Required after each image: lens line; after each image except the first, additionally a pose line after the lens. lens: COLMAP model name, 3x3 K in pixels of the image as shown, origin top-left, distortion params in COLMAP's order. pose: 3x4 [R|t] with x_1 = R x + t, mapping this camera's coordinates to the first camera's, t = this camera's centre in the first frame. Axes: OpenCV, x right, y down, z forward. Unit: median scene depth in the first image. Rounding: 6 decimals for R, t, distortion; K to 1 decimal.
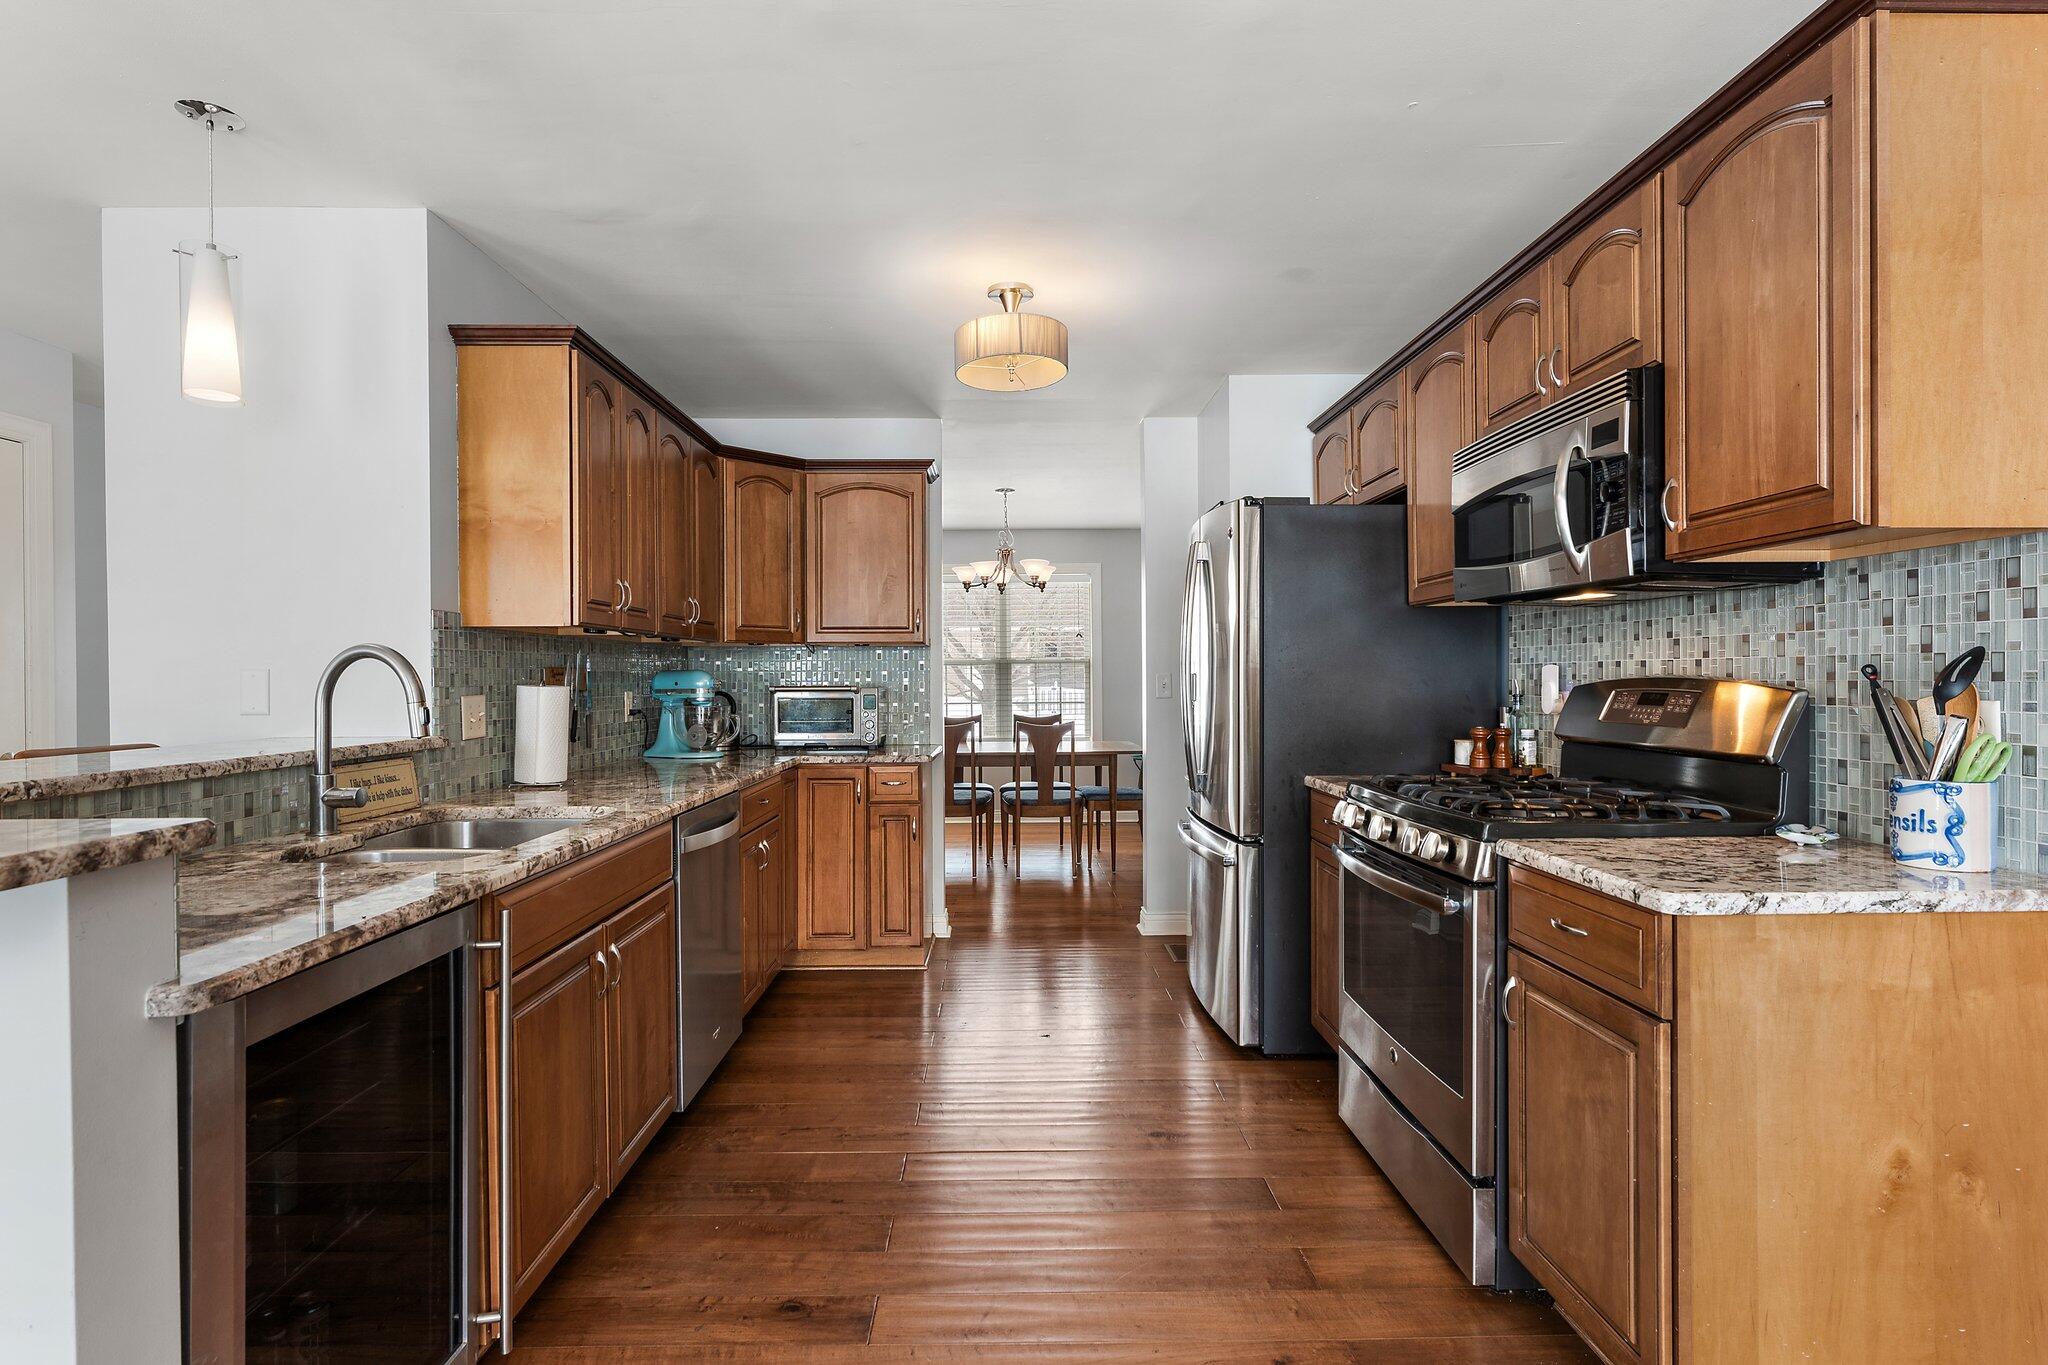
lens RADIAL K [[1016.4, 0, 1026.2], [0, 1016.4, 682.4], [0, 0, 1]] dist [-0.000387, 0.001365]
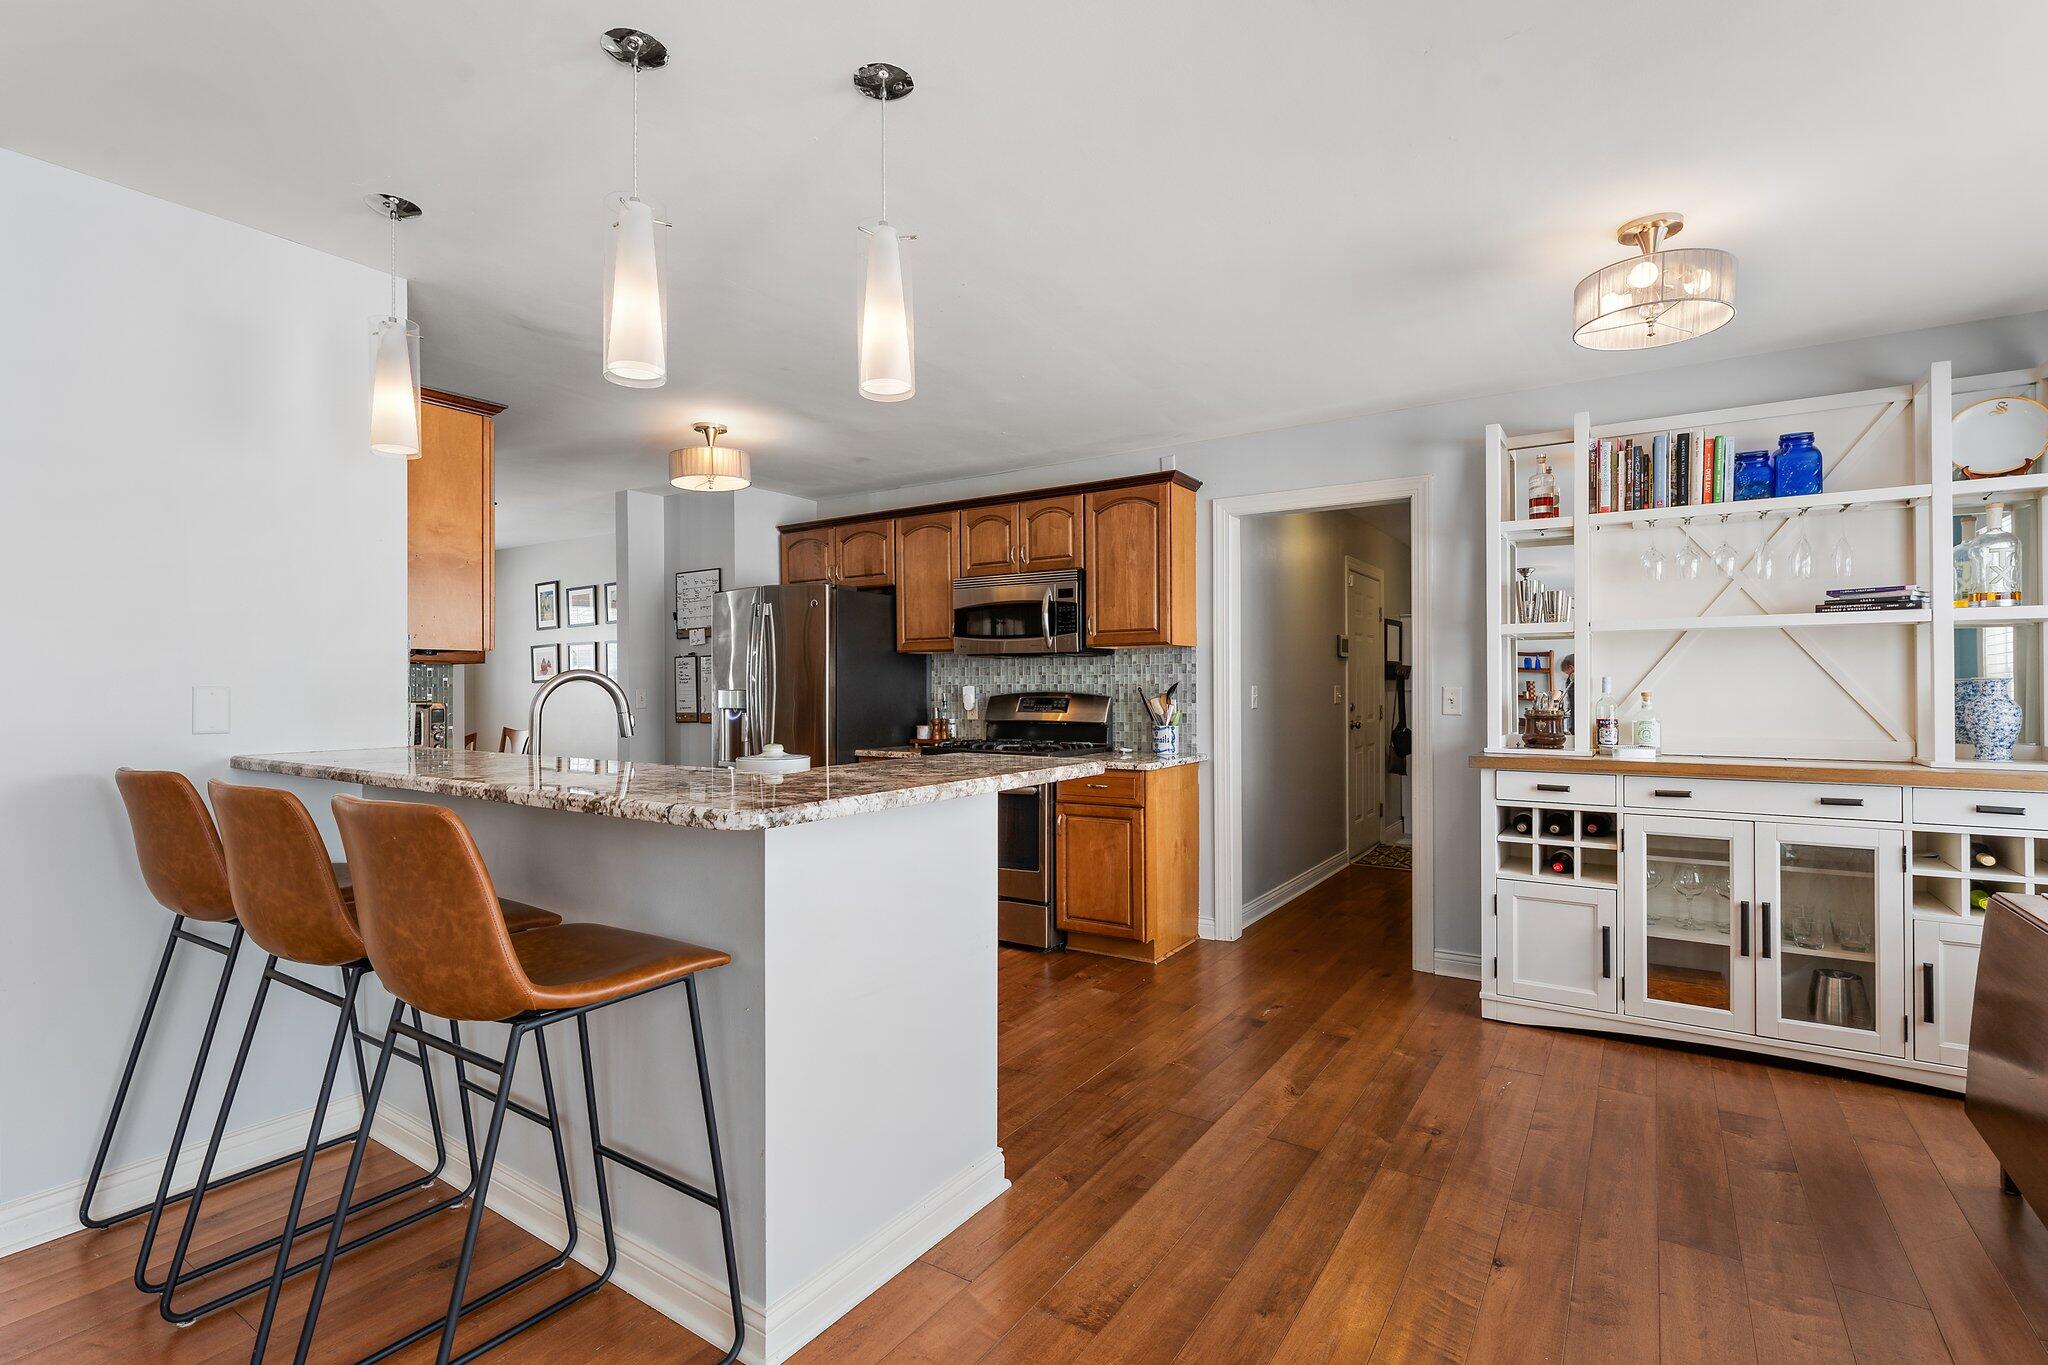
lens RADIAL K [[934.7, 0, 1019.5], [0, 934.7, 685.2], [0, 0, 1]] dist [0.000898, 0.000007]
pose [[0.568680, 0.004964, 0.822544, -0.934902], [0.006044, 0.999930, -0.010214, 0.000779], [-0.822537, 0.010780, 0.568610, -0.132799]]
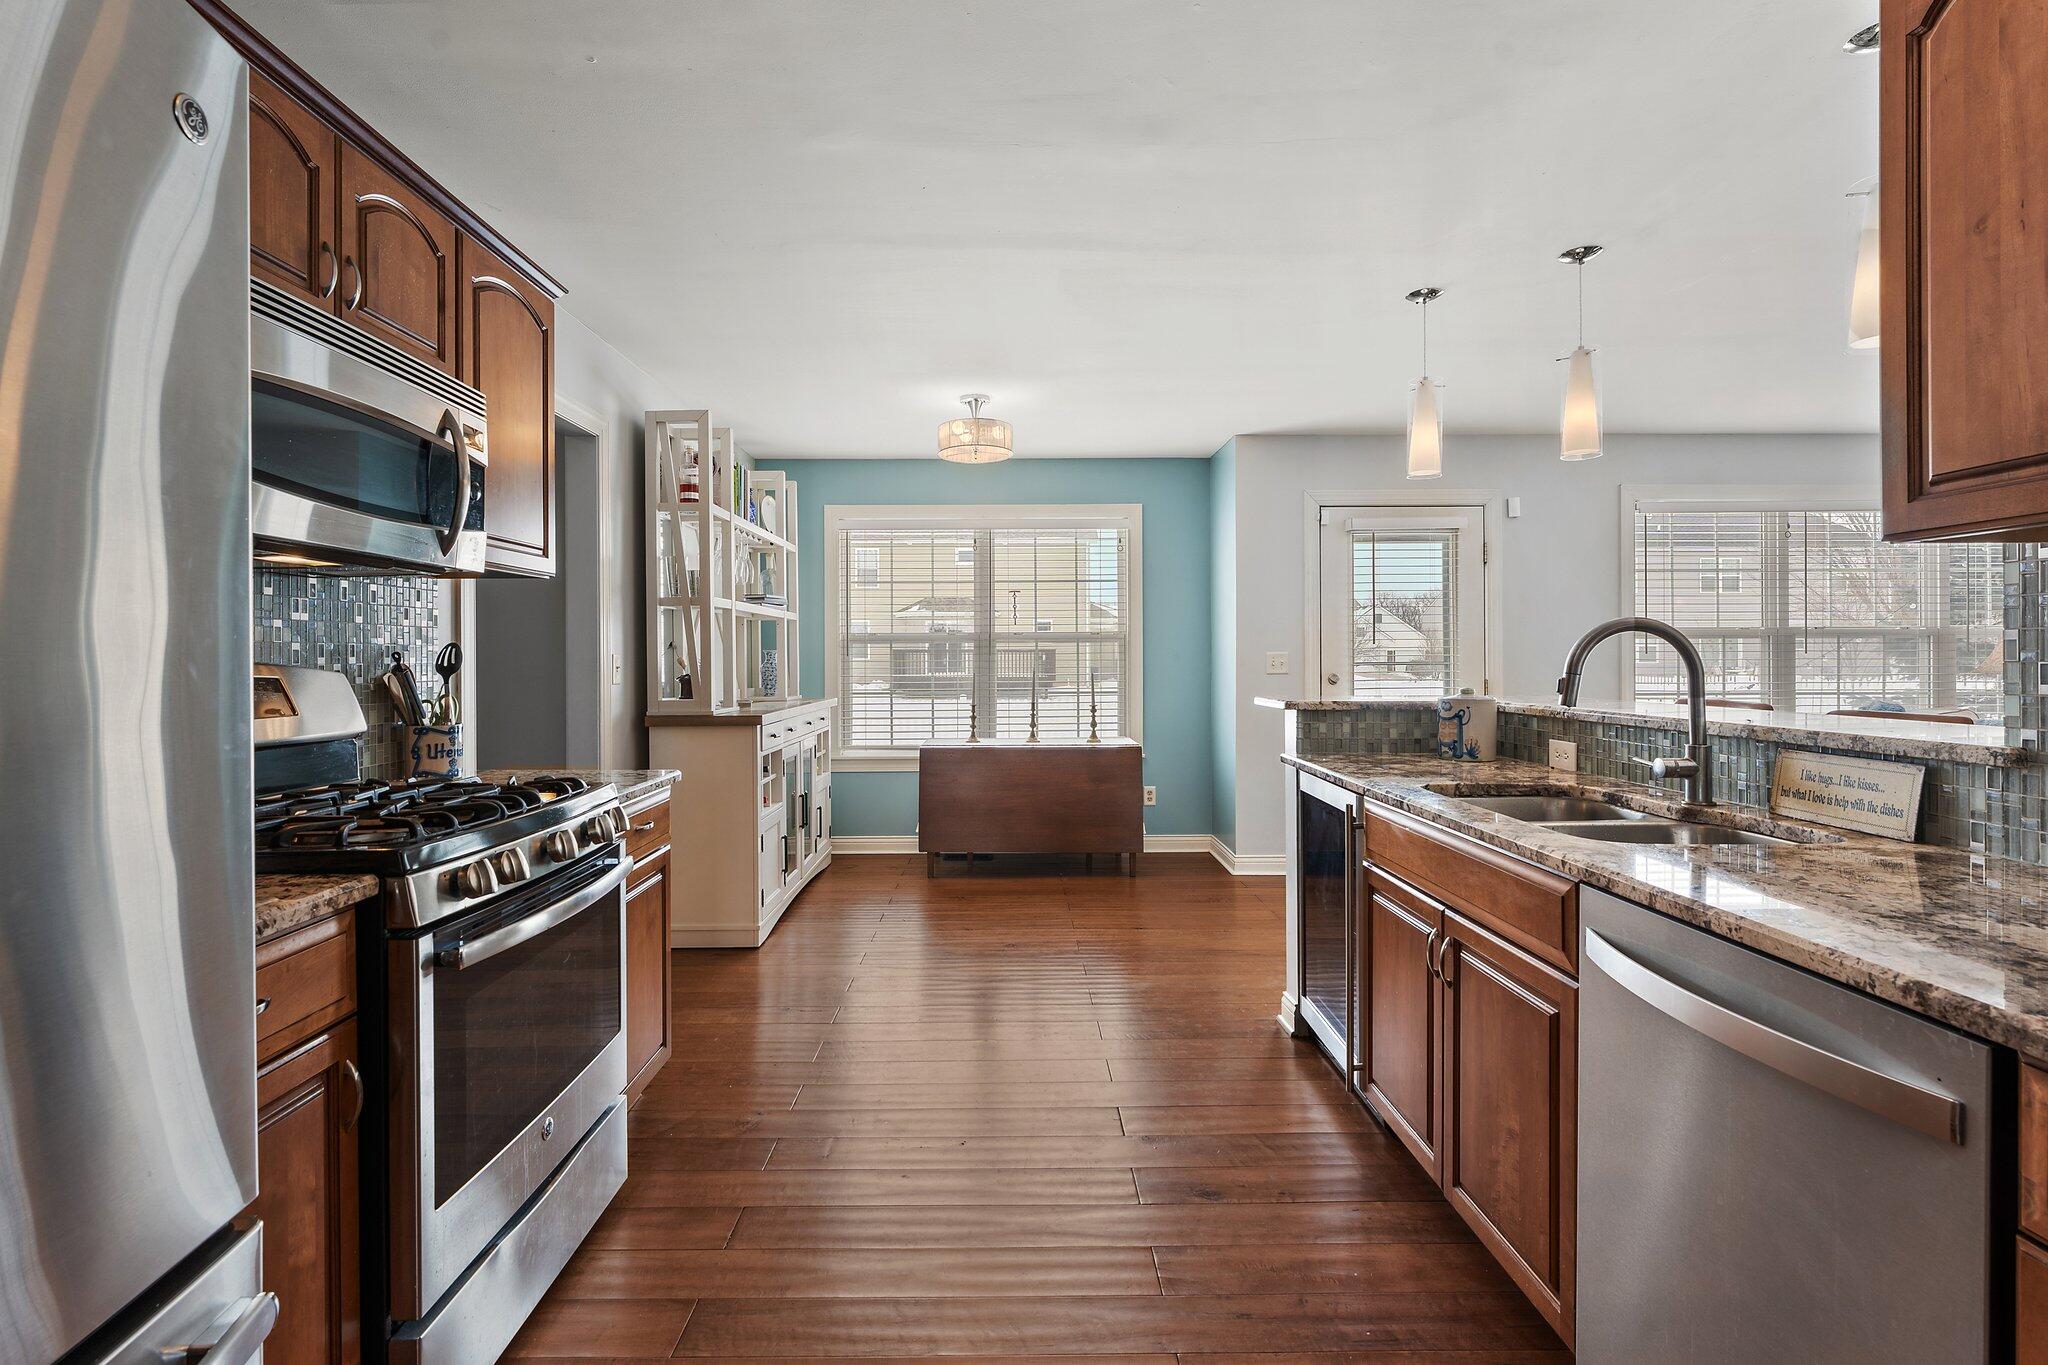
lens RADIAL K [[905.2, 0, 1022.2], [0, 905.2, 666.0], [0, 0, 1]] dist [-0.000477, -0.000398]
pose [[-0.999886, 0.008286, 0.012602, -0.023617], [0.008472, 0.999856, 0.014736, -0.004493], [-0.012479, 0.014841, -0.999812, 1.352653]]
